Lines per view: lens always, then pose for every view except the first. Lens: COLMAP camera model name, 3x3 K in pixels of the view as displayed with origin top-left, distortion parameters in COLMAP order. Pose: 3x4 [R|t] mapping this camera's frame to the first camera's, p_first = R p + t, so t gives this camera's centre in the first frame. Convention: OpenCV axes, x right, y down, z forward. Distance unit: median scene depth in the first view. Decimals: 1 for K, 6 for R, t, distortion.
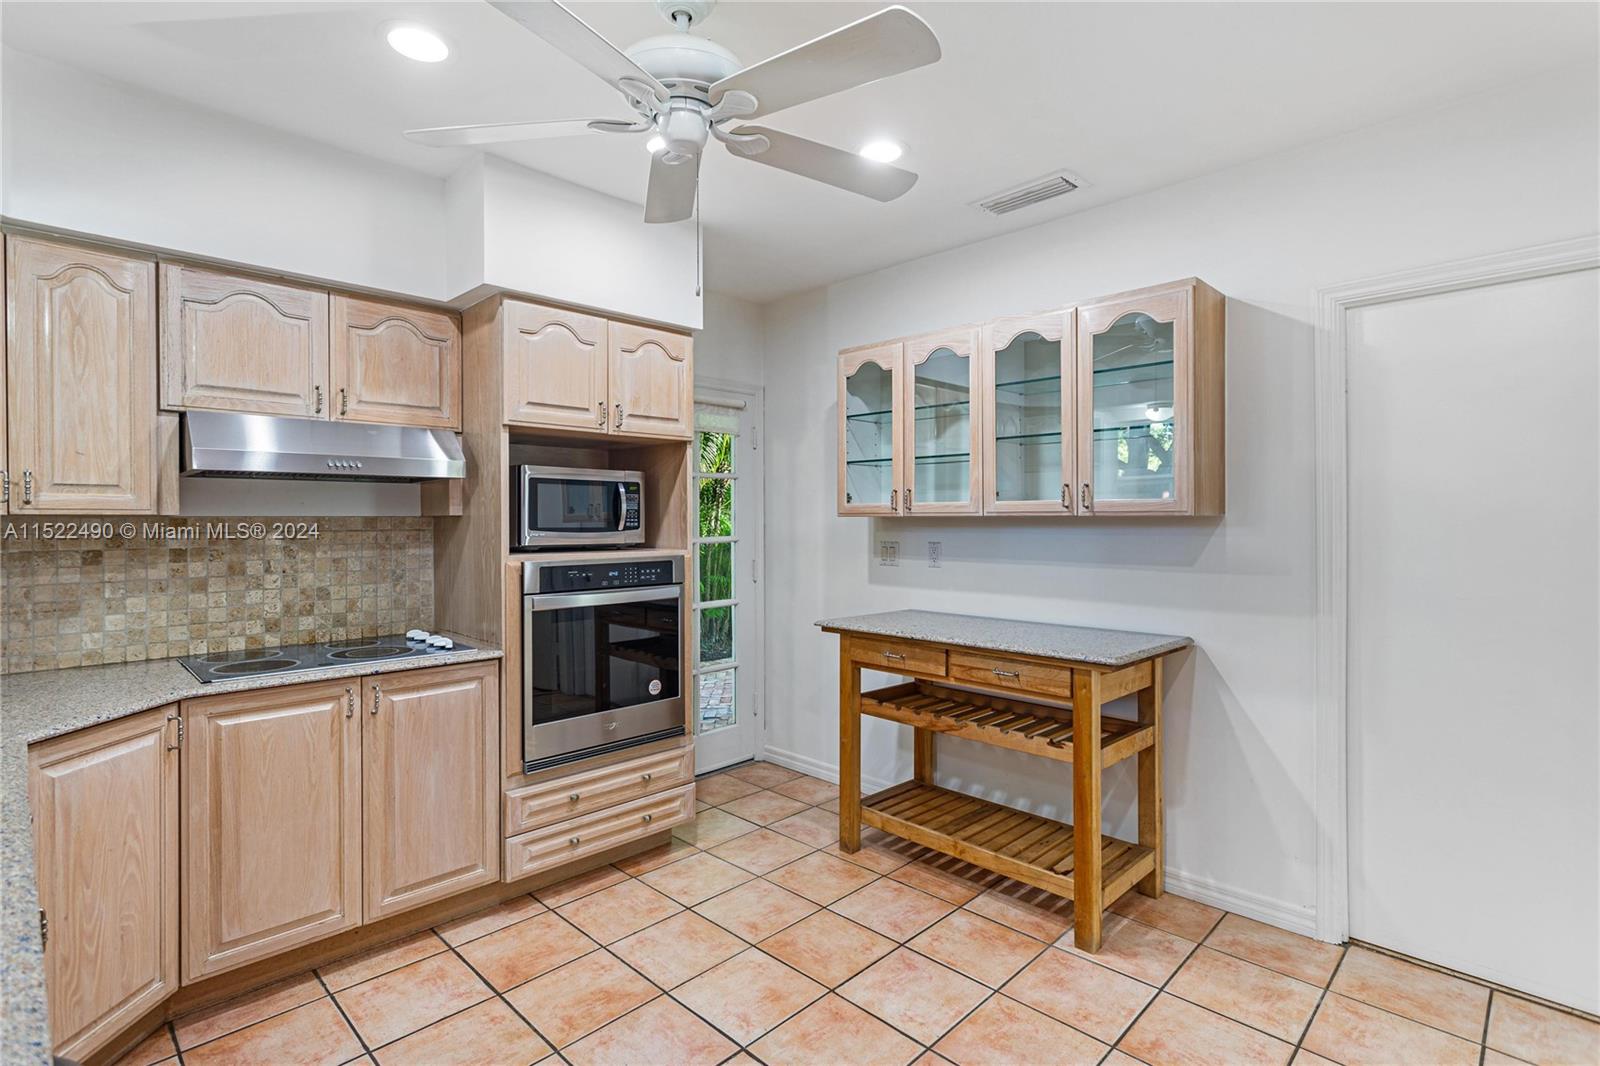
lens RADIAL K [[773.7, 0, 798.2], [0, 773.7, 528.7], [0, 0, 1]] dist [0.004507, 0.003521]
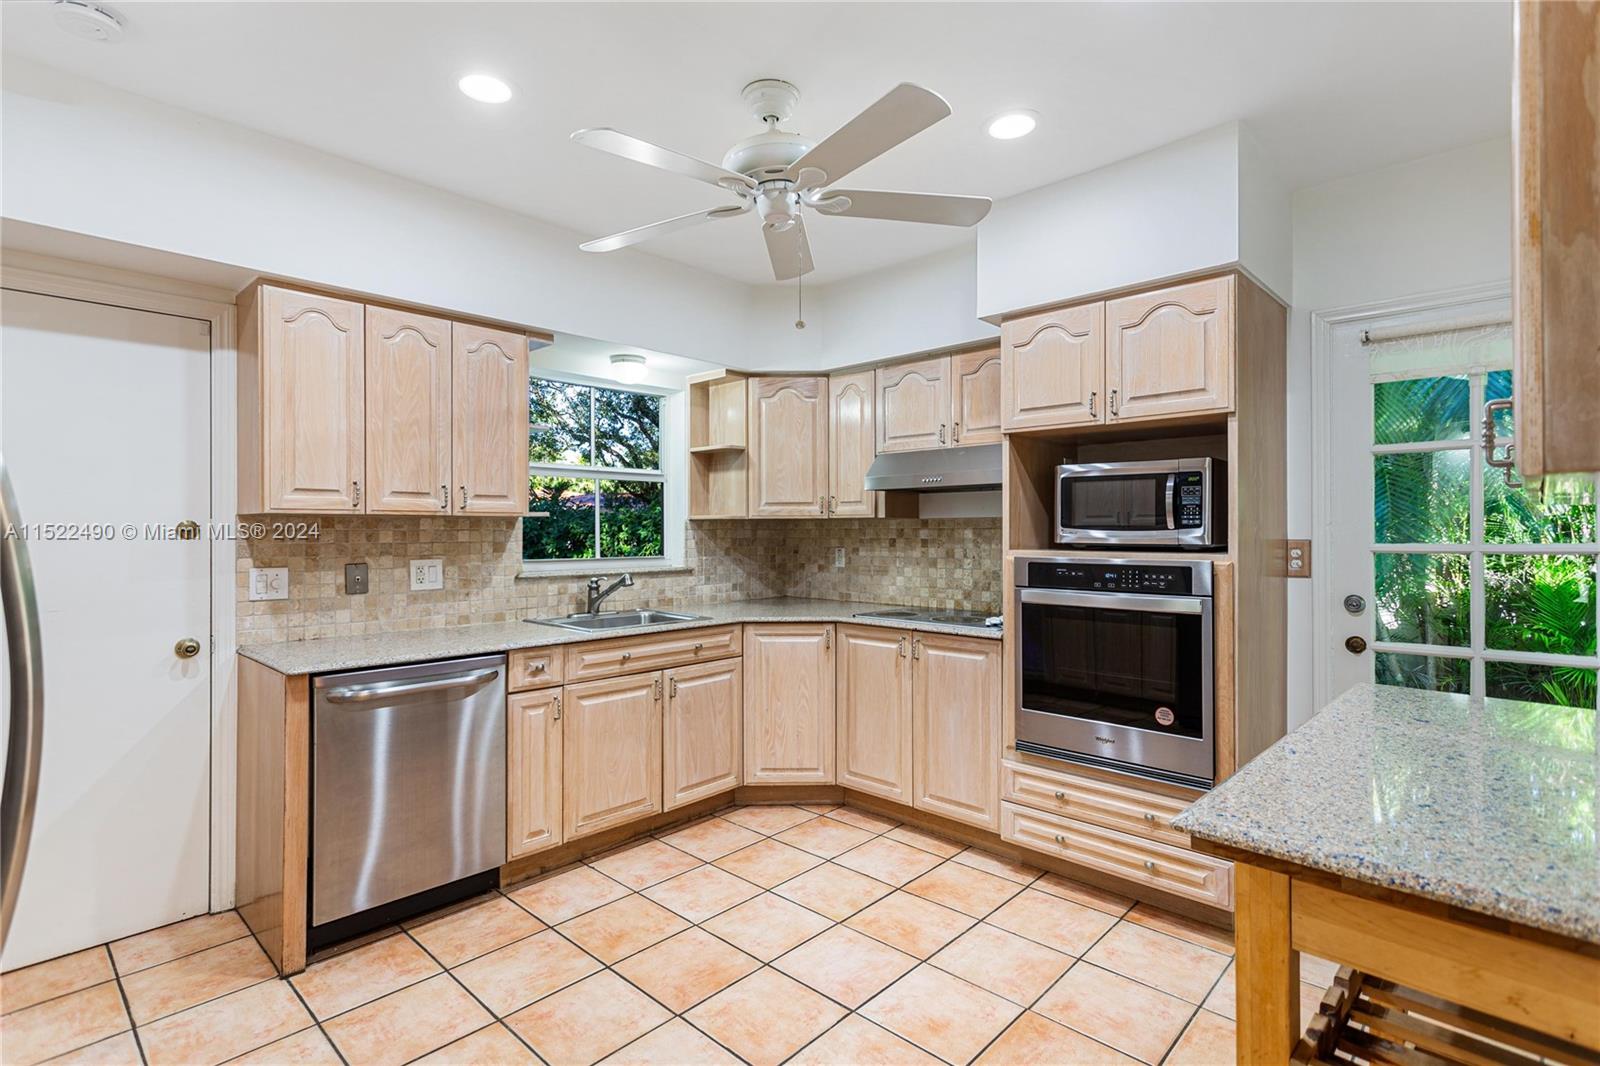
lens RADIAL K [[773.7, 0, 793.7], [0, 773.7, 533.7], [0, 0, 1]] dist [0.004507, 0.003521]
pose [[0.010660, 0.008857, -0.999904, 0.733183], [-0.005624, 0.999945, 0.008798, 0.002800], [0.999927, 0.005529, 0.010709, 0.668797]]
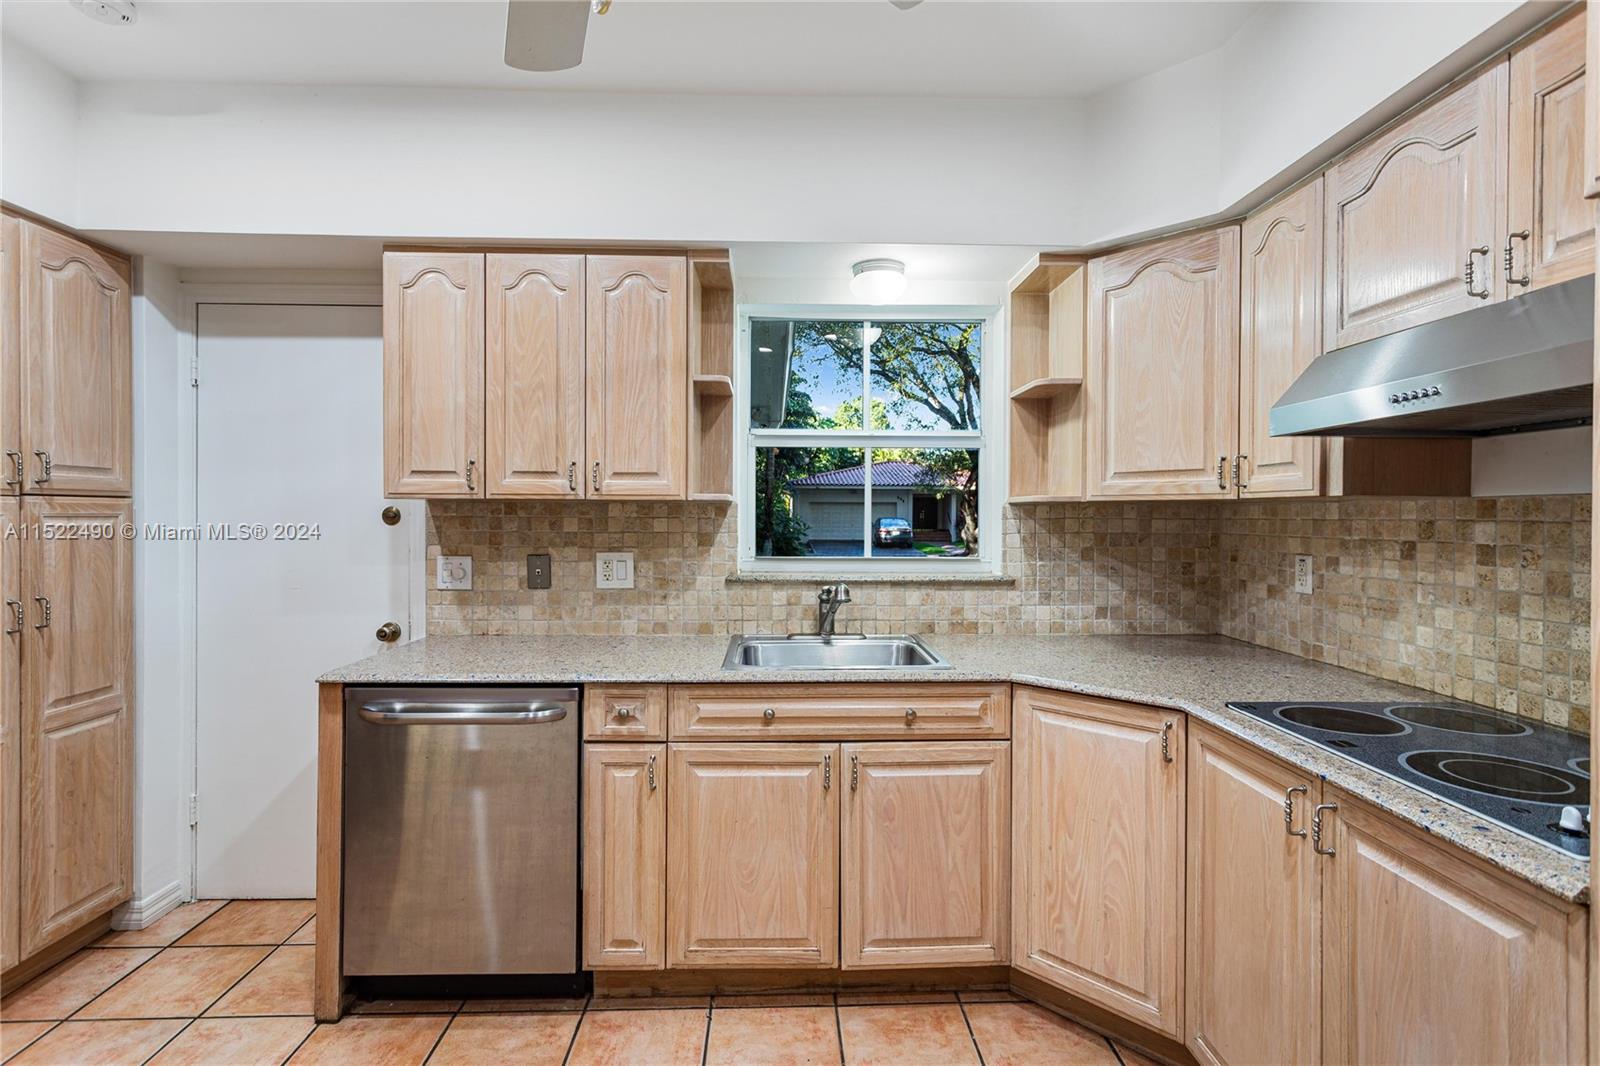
lens RADIAL K [[773.7, 0, 796.1], [0, 773.7, 521.0], [0, 0, 1]] dist [0.004507, 0.003521]
pose [[-0.698538, 0.008694, -0.715520, 0.092613], [-0.005676, 0.999827, 0.017690, -0.003106], [0.715551, 0.016418, -0.698368, 0.975202]]
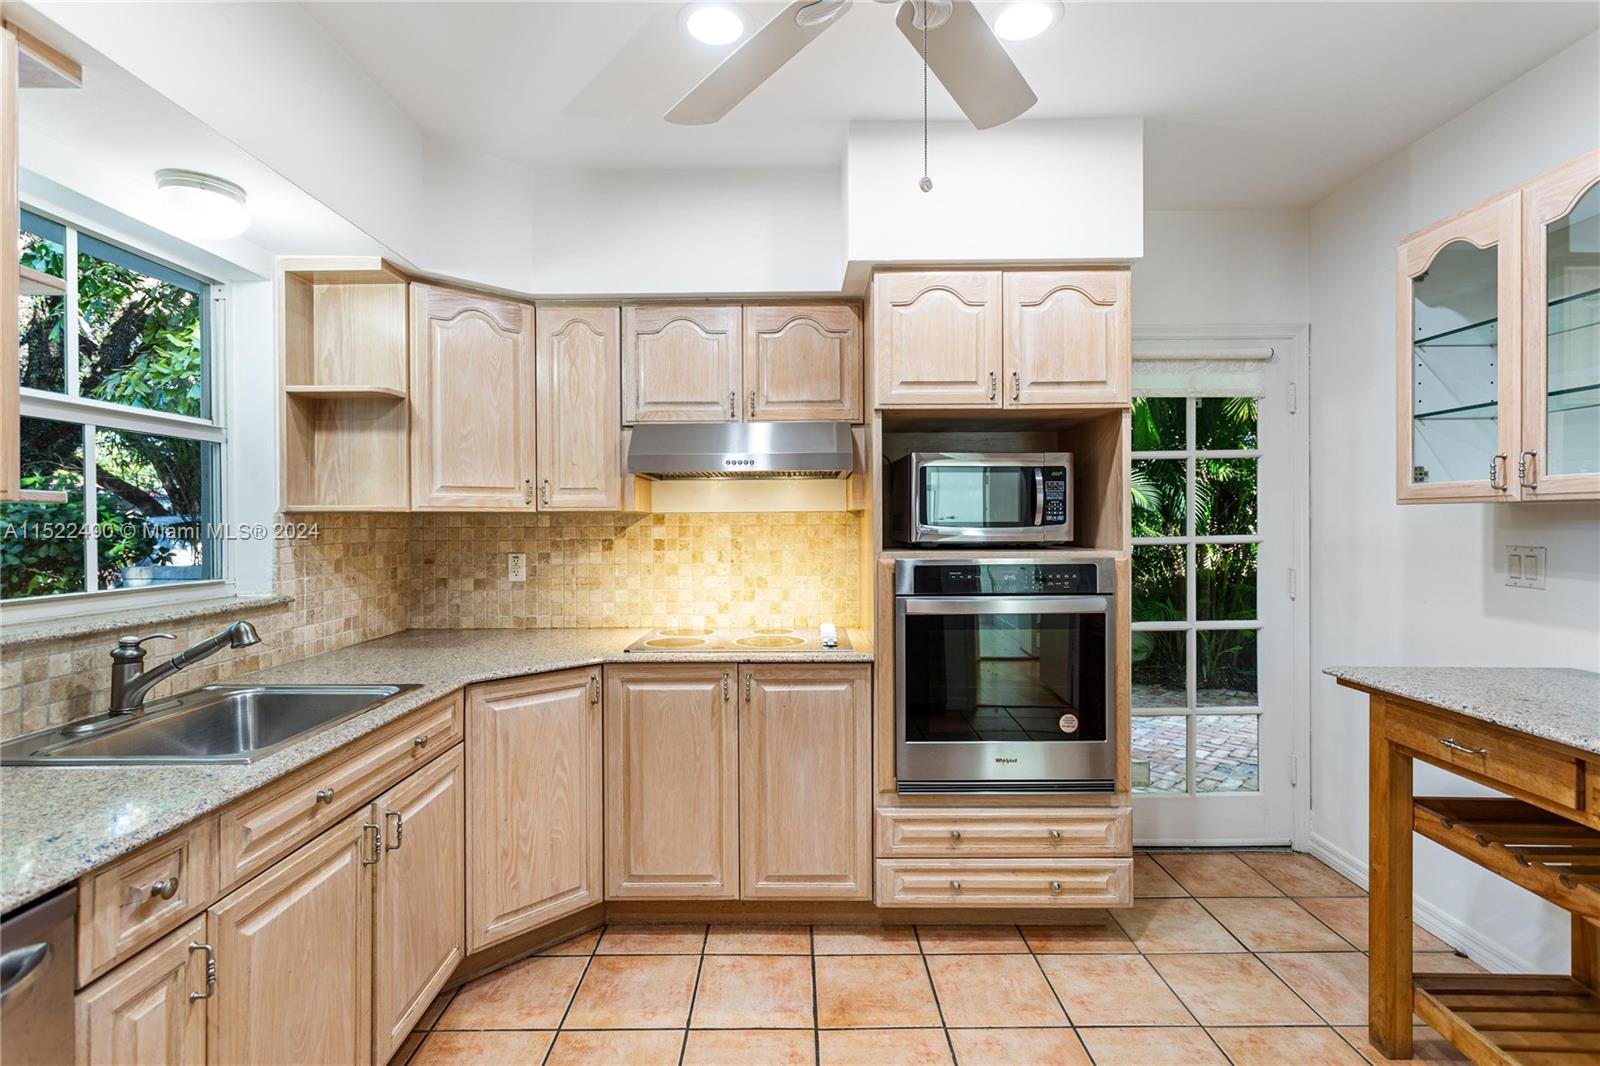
lens RADIAL K [[773.7, 0, 796.1], [0, 773.7, 527.0], [0, 0, 1]] dist [0.004507, 0.003521]
pose [[0.701094, 0.004457, -0.713055, 0.208200], [-0.002493, 0.999990, 0.003800, 0.001721], [0.713064, -0.000886, 0.701098, 0.279629]]
